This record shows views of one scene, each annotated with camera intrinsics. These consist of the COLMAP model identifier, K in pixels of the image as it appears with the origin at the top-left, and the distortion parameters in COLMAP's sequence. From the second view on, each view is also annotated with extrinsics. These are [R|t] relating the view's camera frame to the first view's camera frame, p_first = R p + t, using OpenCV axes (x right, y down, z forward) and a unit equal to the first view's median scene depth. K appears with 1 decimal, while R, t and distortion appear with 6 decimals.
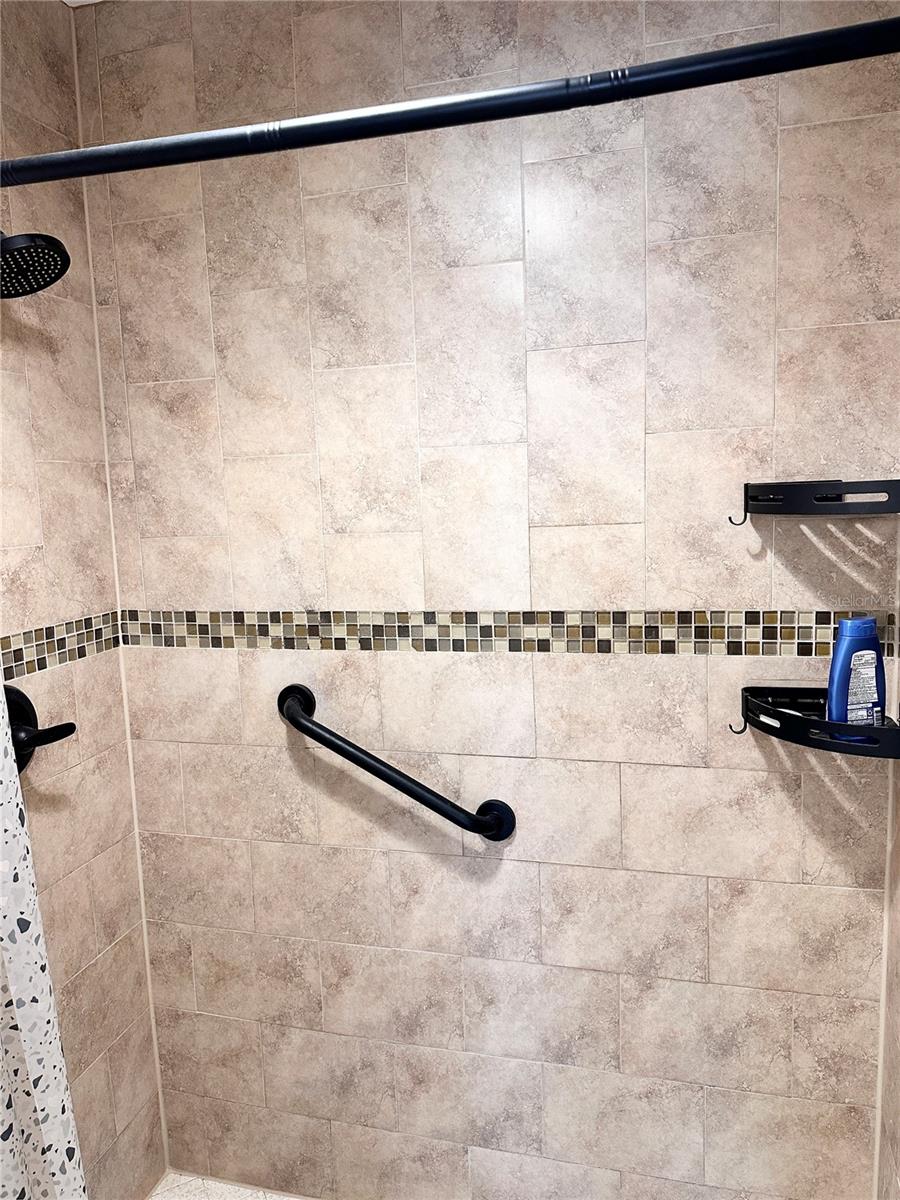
lens RADIAL K [[841.9, 0, 449.4], [0, 841.9, 601.4], [0, 0, 1]] dist [0.082147, -0.092304]
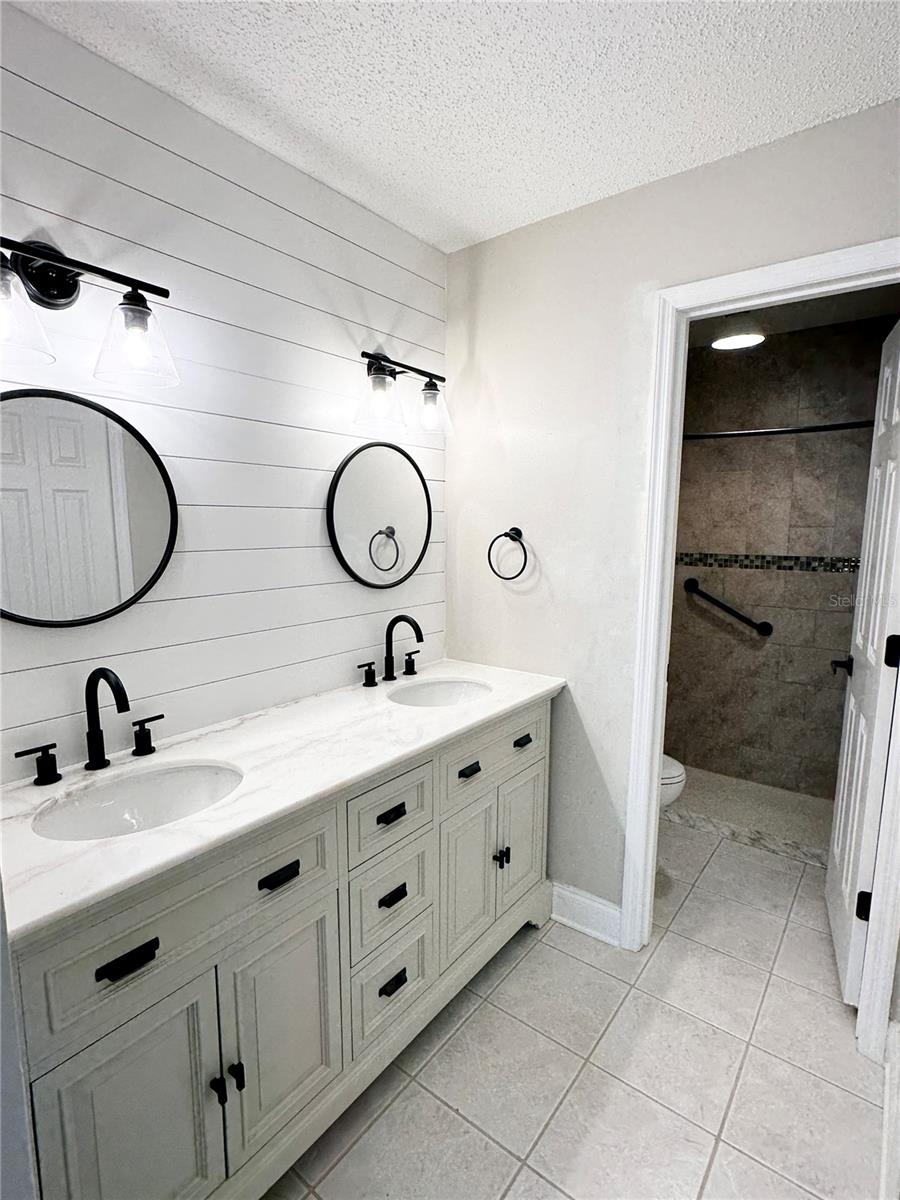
lens RADIAL K [[597.9, 0, 452.4], [0, 597.9, 598.4], [0, 0, 1]] dist [0.002484, 0.001165]
pose [[0.939789, 0.085099, -0.330991, -0.284035], [-0.083418, 0.996328, 0.019310, 0.207335], [0.331419, 0.009463, 0.943436, -1.298948]]
